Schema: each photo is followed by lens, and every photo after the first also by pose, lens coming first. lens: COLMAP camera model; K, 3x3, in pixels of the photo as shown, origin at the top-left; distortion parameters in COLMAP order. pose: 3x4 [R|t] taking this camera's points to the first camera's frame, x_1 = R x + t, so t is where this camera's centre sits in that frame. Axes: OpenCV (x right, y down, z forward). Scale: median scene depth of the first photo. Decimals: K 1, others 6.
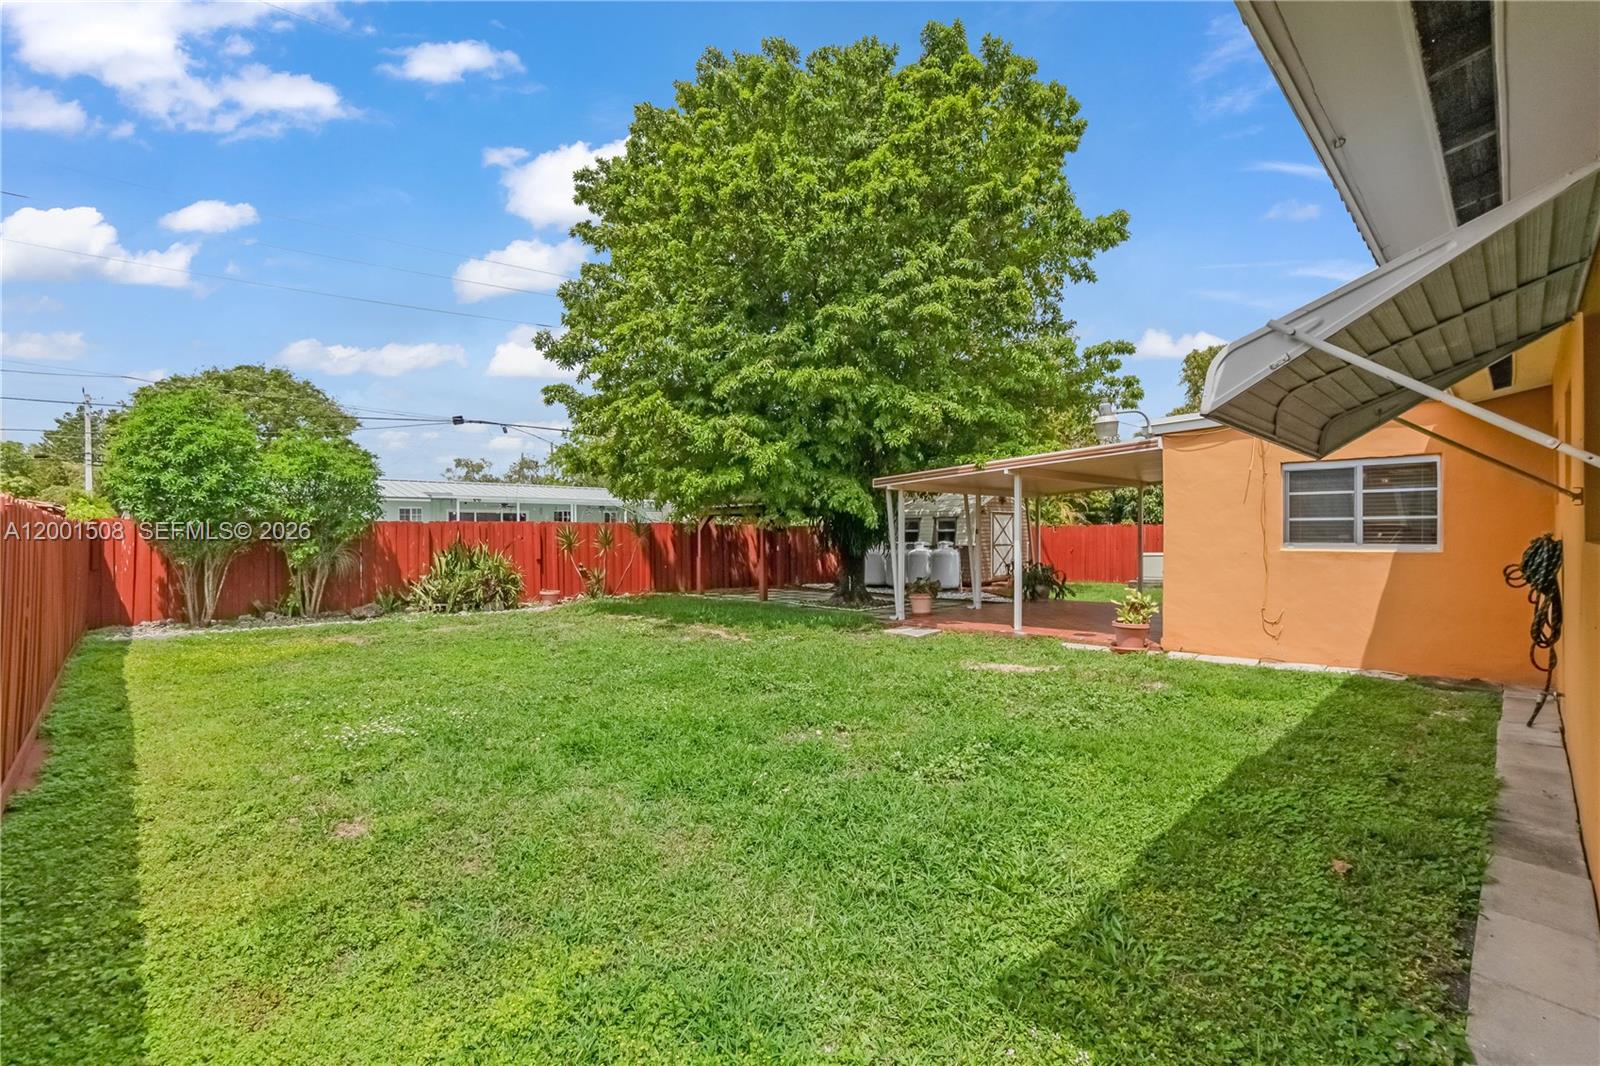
lens RADIAL K [[717.1, 0, 787.2], [0, 717.1, 520.1], [0, 0, 1]] dist [-0.064218, 0.028279]
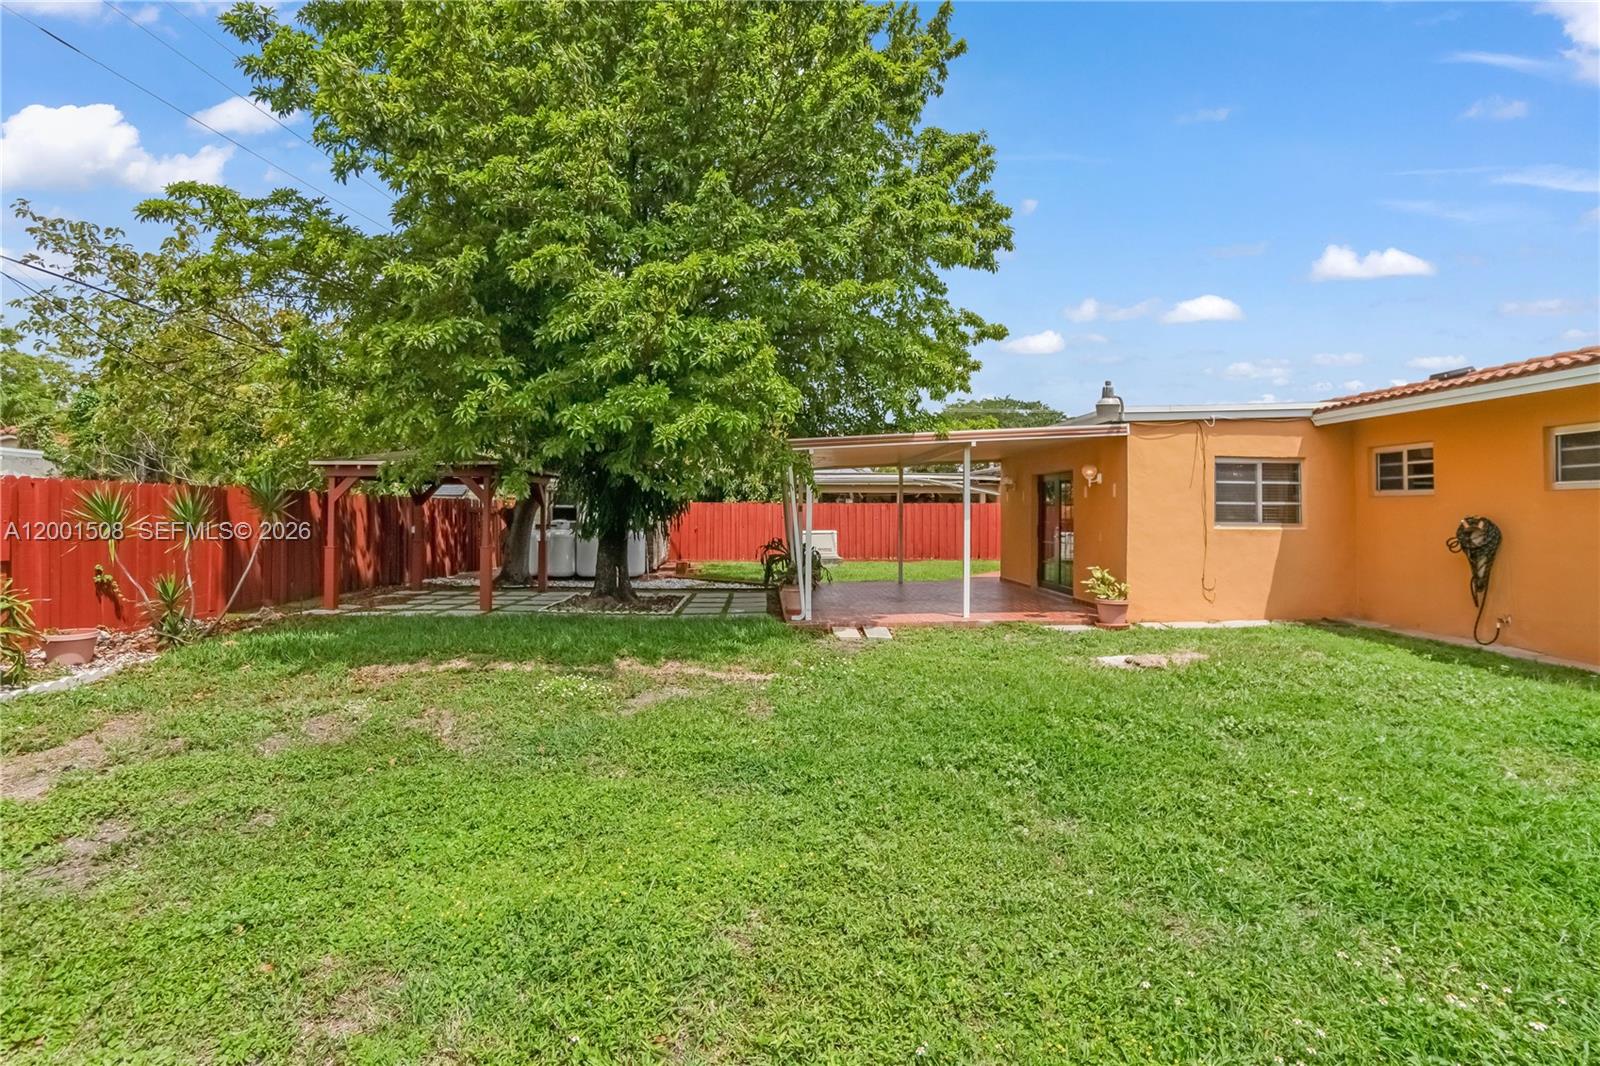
lens RADIAL K [[717.1, 0, 787.2], [0, 717.1, 520.1], [0, 0, 1]] dist [-0.064218, 0.028279]
pose [[0.677114, -0.001073, 0.735878, -0.672606], [-0.021743, 0.999533, 0.021464, 0.018412], [-0.735557, -0.030534, 0.676774, 0.733411]]
